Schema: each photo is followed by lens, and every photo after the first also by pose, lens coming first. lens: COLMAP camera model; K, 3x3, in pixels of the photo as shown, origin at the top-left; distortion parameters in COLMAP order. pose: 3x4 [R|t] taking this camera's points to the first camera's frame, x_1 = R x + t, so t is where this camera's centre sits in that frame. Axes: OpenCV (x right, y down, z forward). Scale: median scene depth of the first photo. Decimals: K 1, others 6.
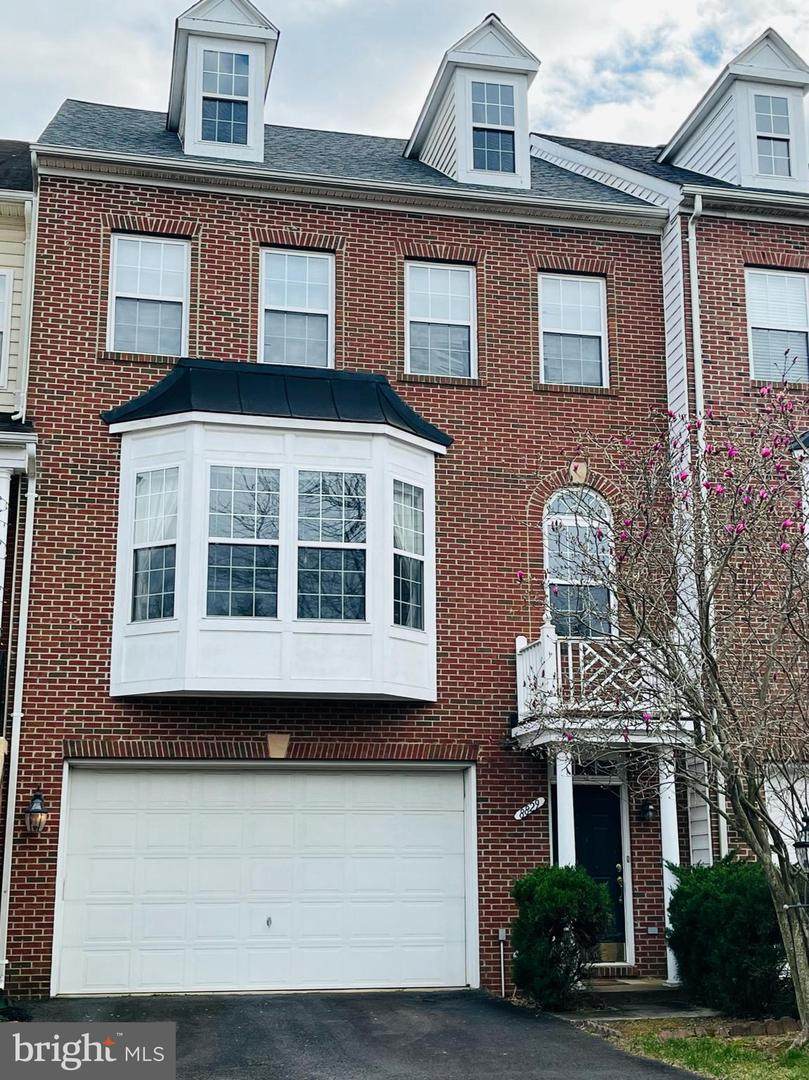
lens RADIAL K [[1385.2, 0, 404.5], [0, 1385.2, 540.0], [0, 0, 1]] dist [0.159758, -0.452806]
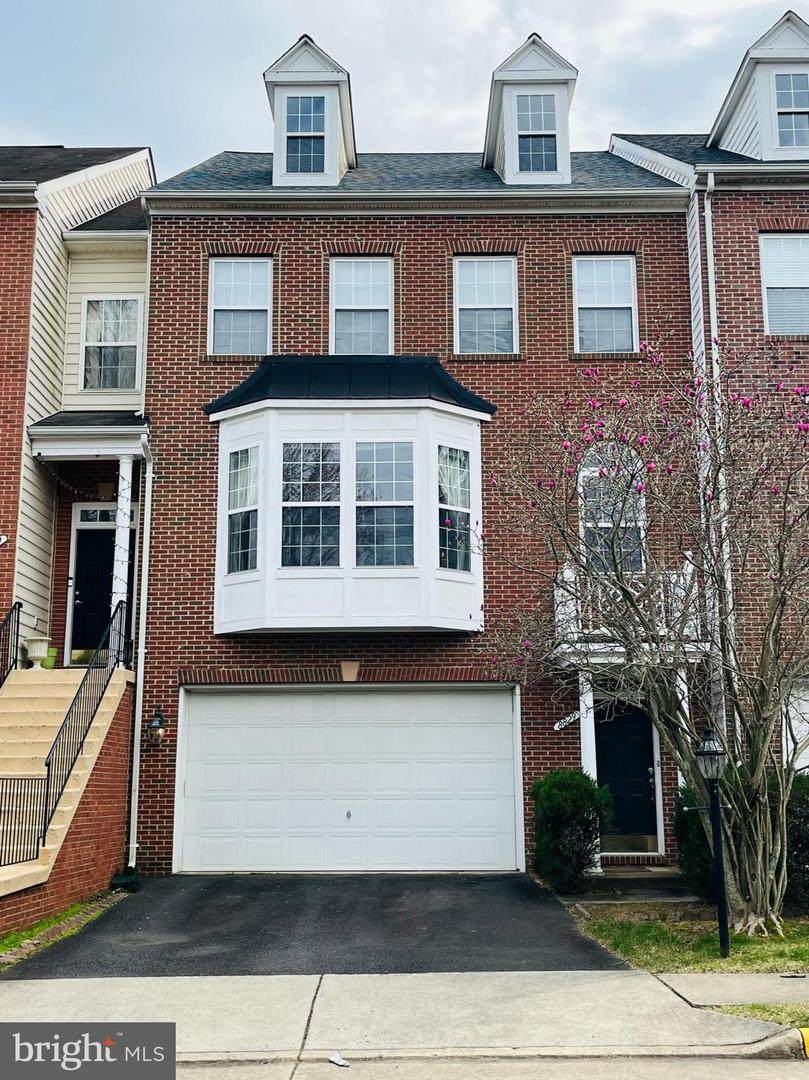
lens RADIAL K [[1146.5, 0, 404.5], [0, 1146.5, 540.0], [0, 0, 1]] dist [0.147244, -0.375719]
pose [[0.977254, -0.043881, -0.207482, 0.159947], [0.050936, 0.998287, 0.028784, 0.007137], [0.205864, -0.038698, 0.977815, 0.035162]]
